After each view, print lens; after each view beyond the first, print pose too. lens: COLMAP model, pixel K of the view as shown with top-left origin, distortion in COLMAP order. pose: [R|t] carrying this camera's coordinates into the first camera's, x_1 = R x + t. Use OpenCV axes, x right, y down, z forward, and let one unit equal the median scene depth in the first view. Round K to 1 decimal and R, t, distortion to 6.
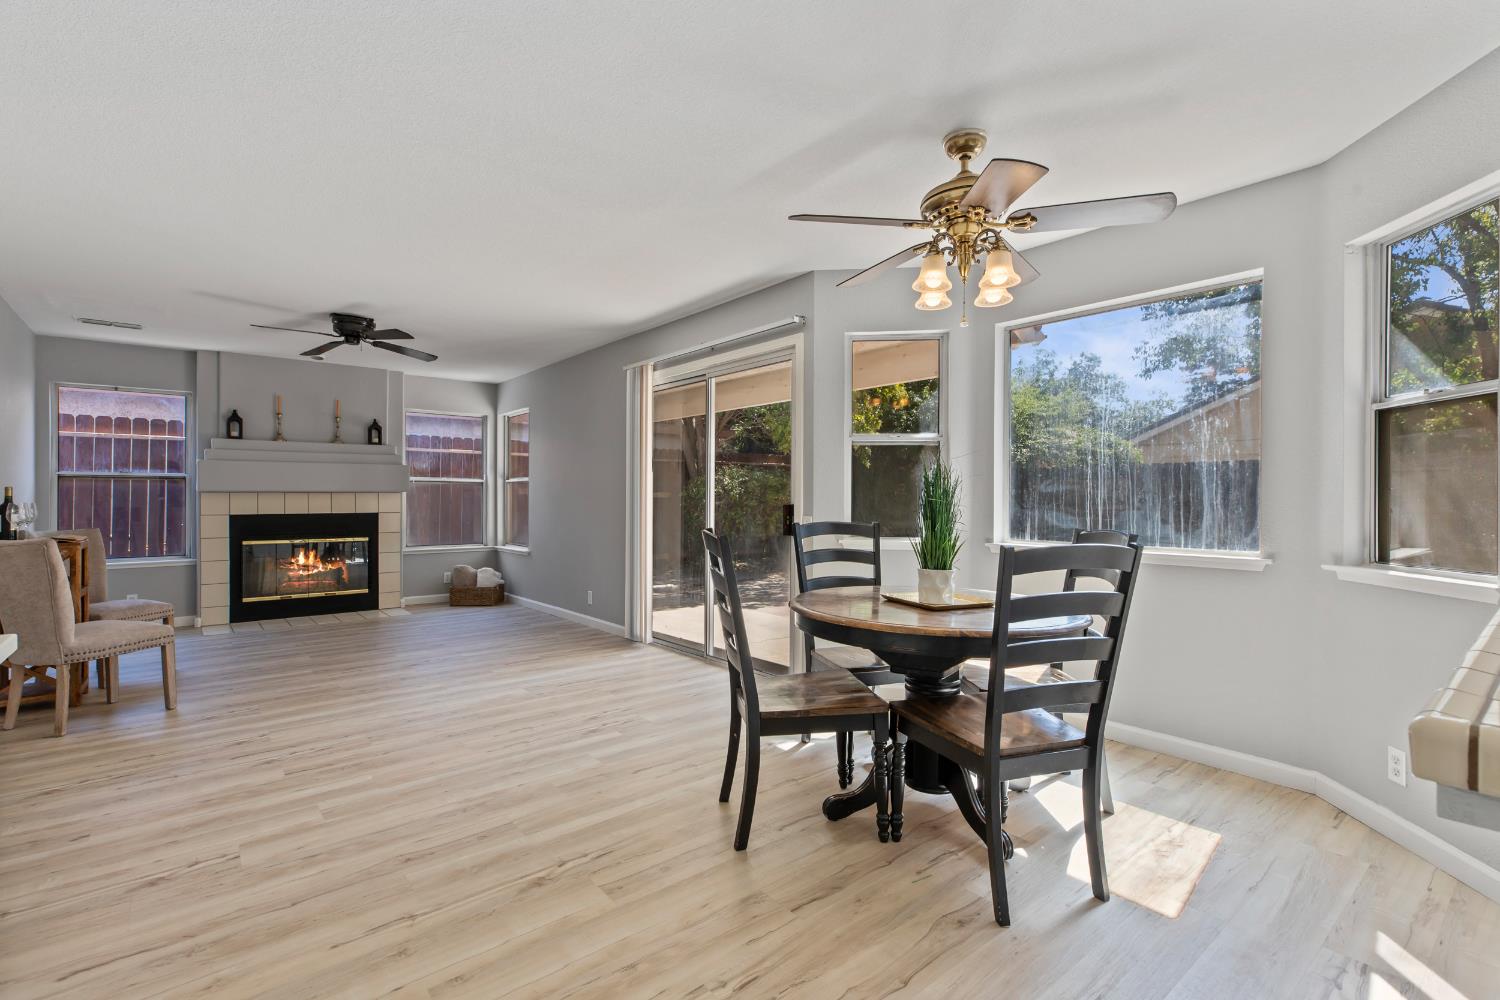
lens RADIAL K [[688.4, 0, 750.7], [0, 688.4, 496.9], [0, 0, 1]] dist [0.001846, 0.000182]
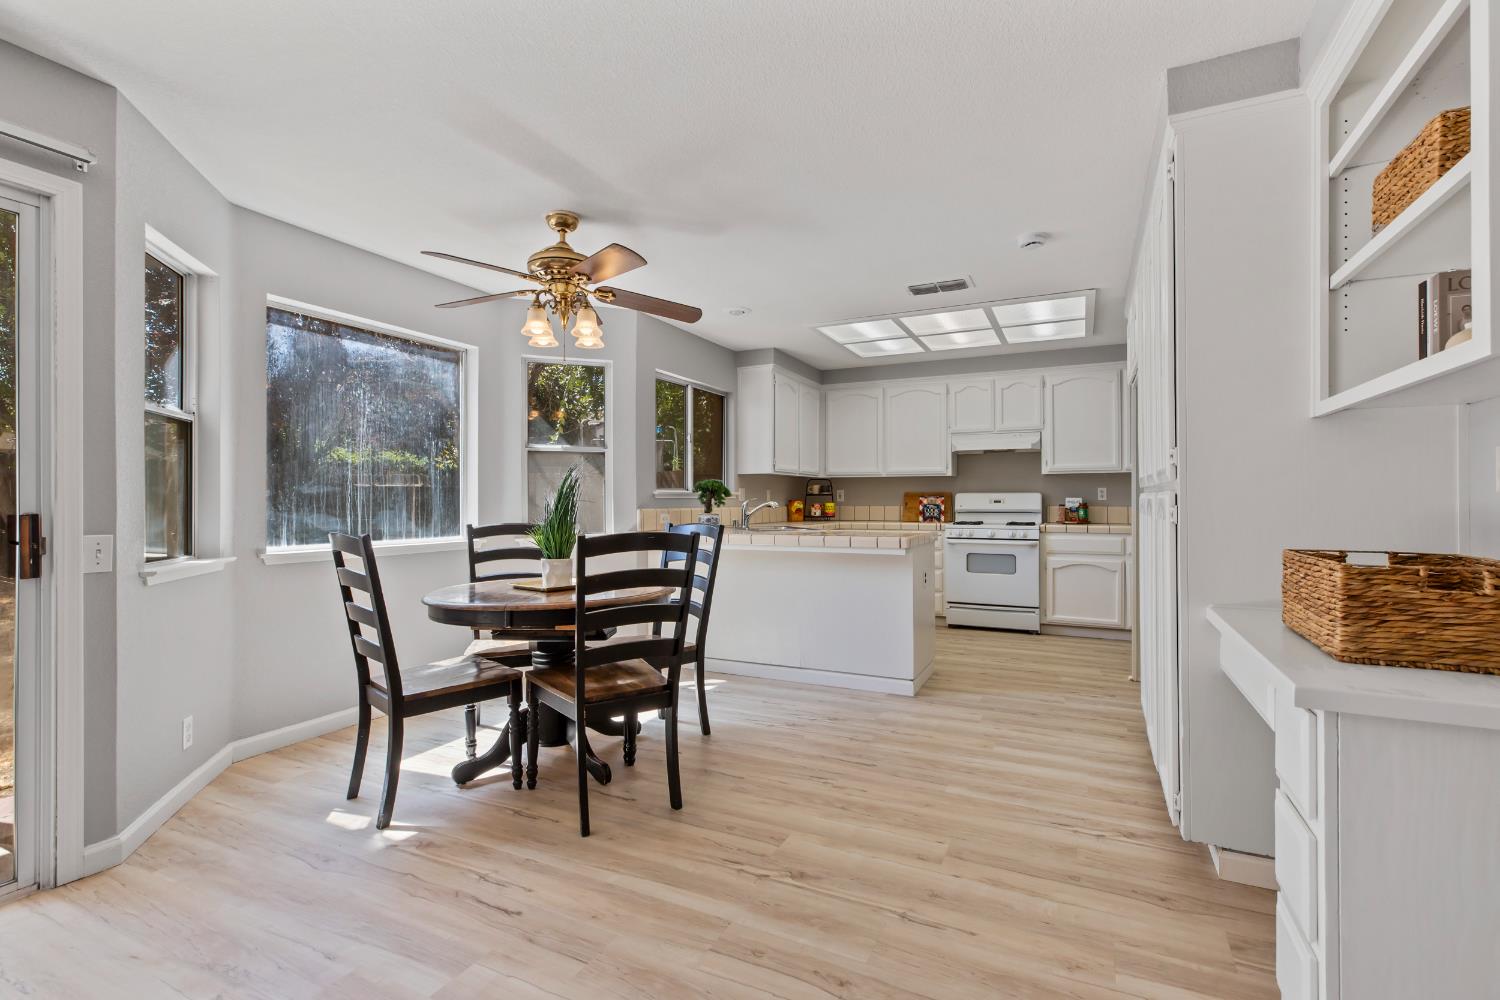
lens RADIAL K [[688.4, 0, 750.7], [0, 688.4, 496.9], [0, 0, 1]] dist [0.001846, 0.000182]
pose [[-0.414128, 0.000841, 0.910218, -0.791824], [-0.003853, 0.999989, -0.002677, -0.002201], [-0.910211, -0.004615, -0.414120, 0.974844]]
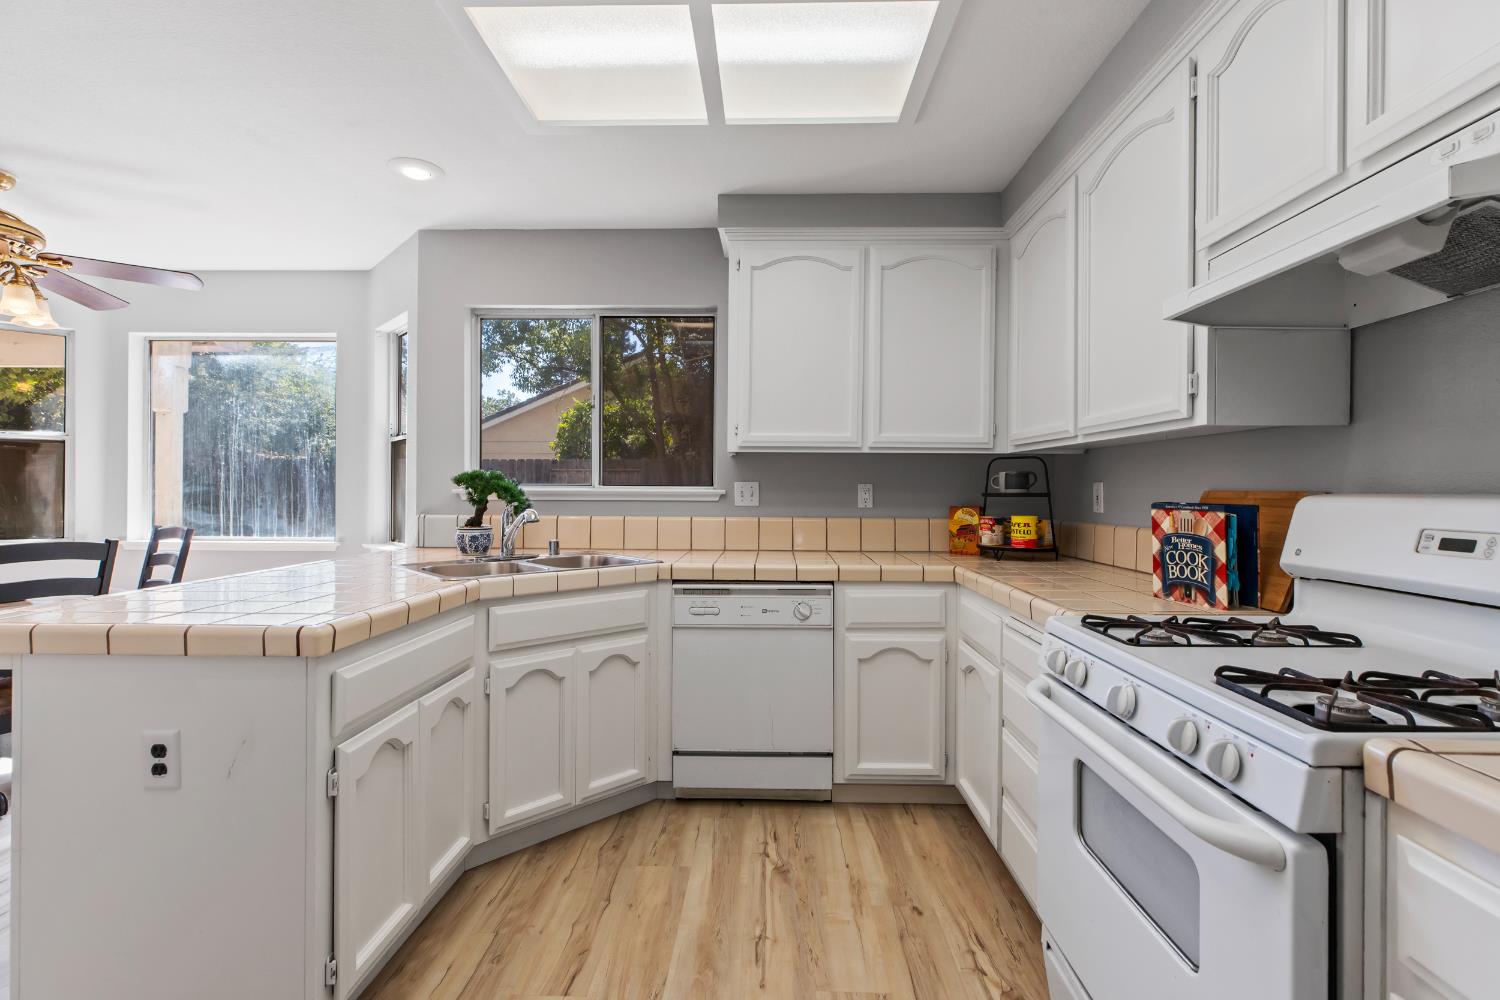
lens RADIAL K [[688.4, 0, 750.7], [0, 688.4, 496.9], [0, 0, 1]] dist [0.001846, 0.000182]
pose [[0.655830, -0.011829, 0.754816, 0.219524], [-0.003864, 0.999812, 0.019026, -0.028543], [-0.754899, -0.015395, 0.655661, -0.486558]]
